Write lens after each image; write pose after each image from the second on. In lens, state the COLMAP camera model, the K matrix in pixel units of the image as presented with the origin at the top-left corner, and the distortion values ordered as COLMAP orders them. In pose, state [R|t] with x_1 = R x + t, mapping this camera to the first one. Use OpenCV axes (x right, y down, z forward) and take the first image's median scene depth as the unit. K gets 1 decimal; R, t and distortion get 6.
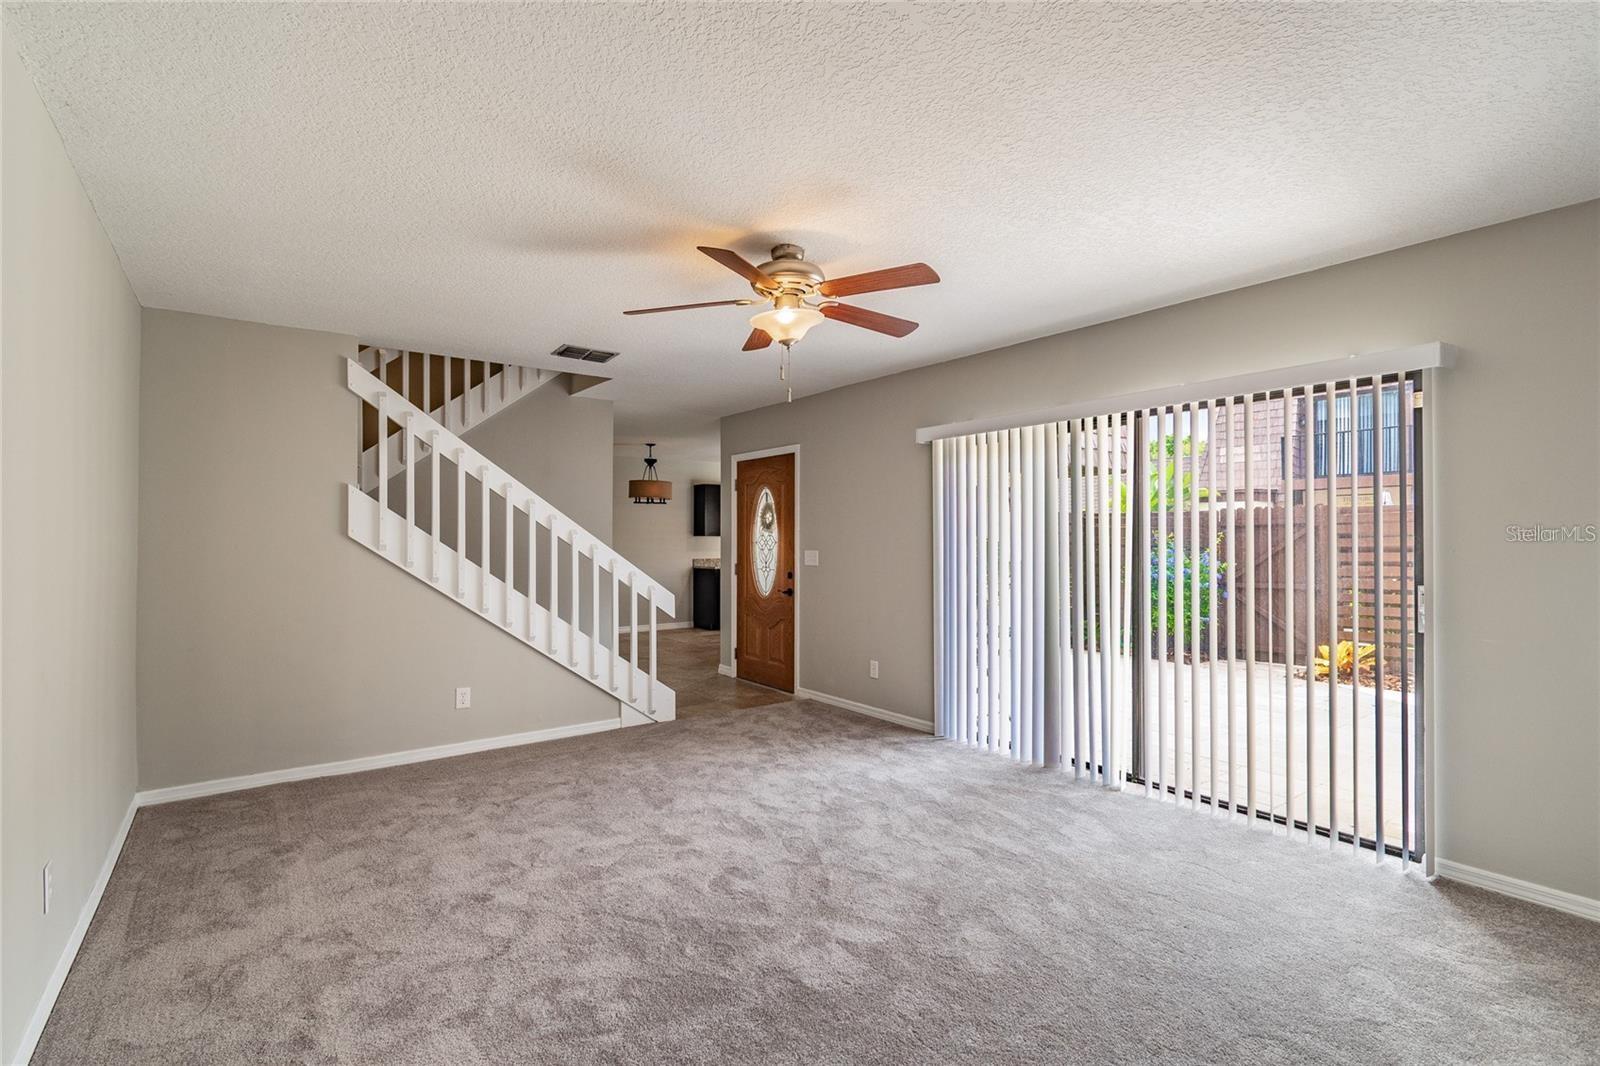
lens RADIAL K [[718.0, 0, 794.2], [0, 718.0, 536.5], [0, 0, 1]] dist [-0.000122, -0.000582]
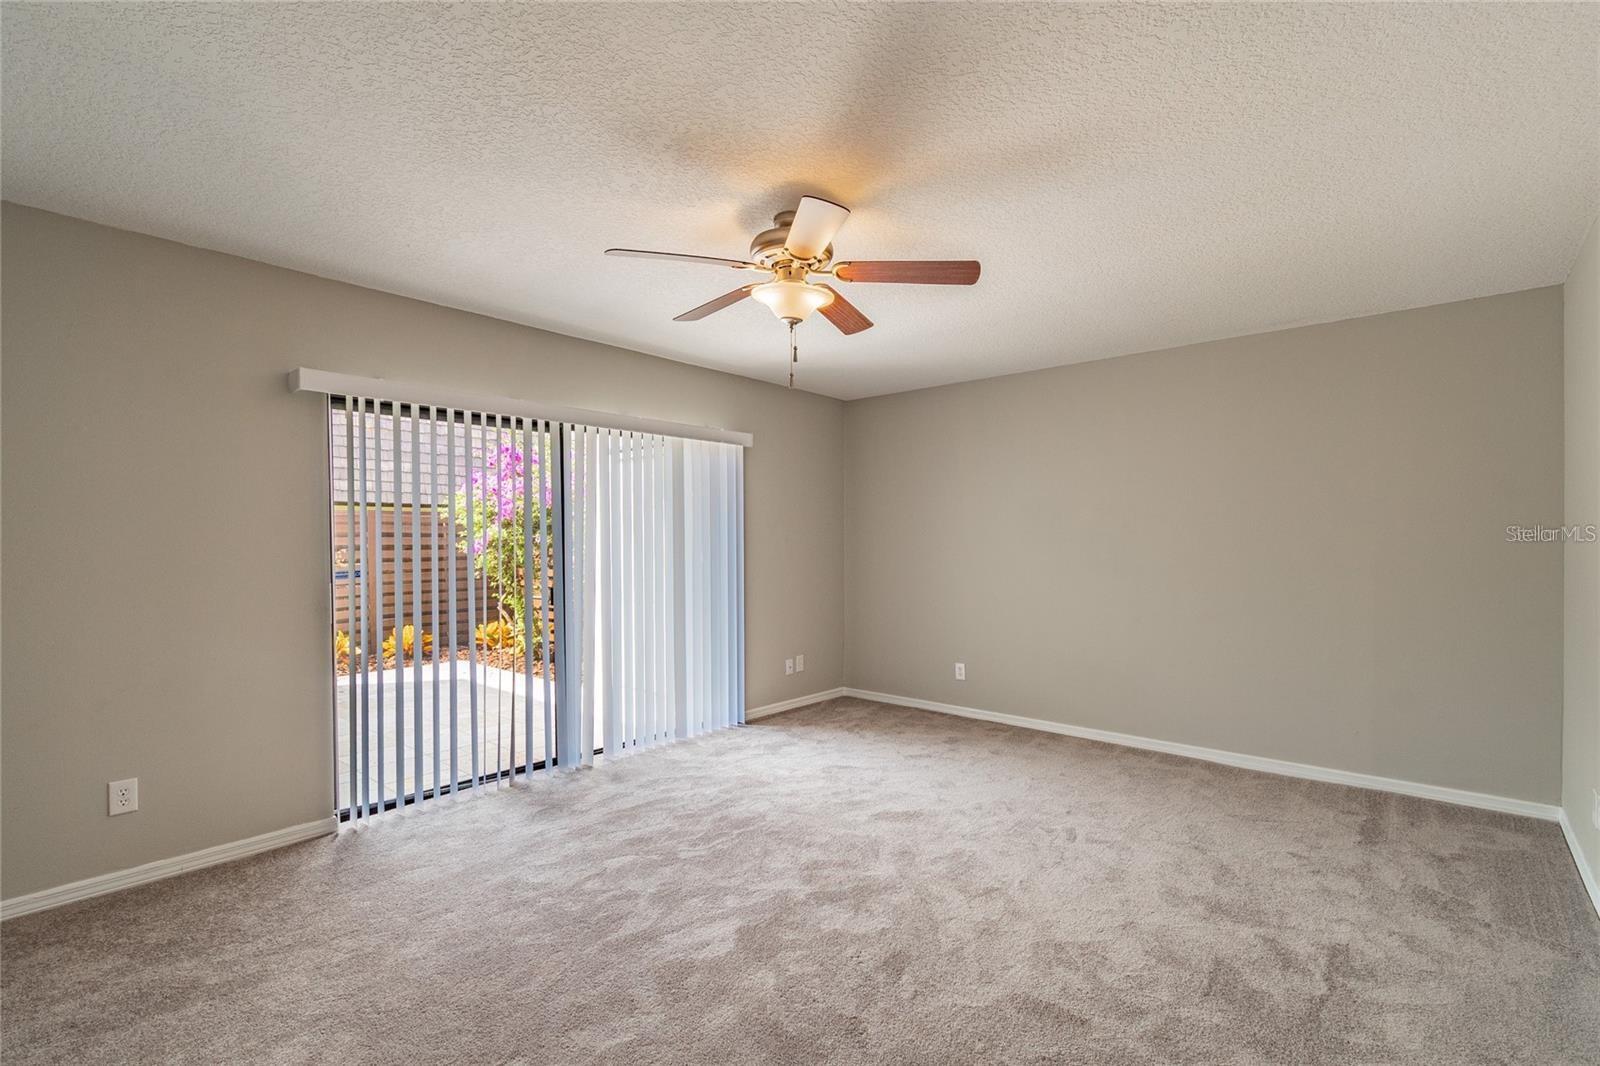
lens RADIAL K [[718.0, 0, 794.0], [0, 718.0, 537.0], [0, 0, 1]] dist [-0.000122, -0.000582]
pose [[-0.195370, 0.000280, 0.980730, -0.571109], [-0.002323, 0.999997, -0.000749, -0.000210], [-0.980727, -0.002425, -0.195369, 0.742357]]
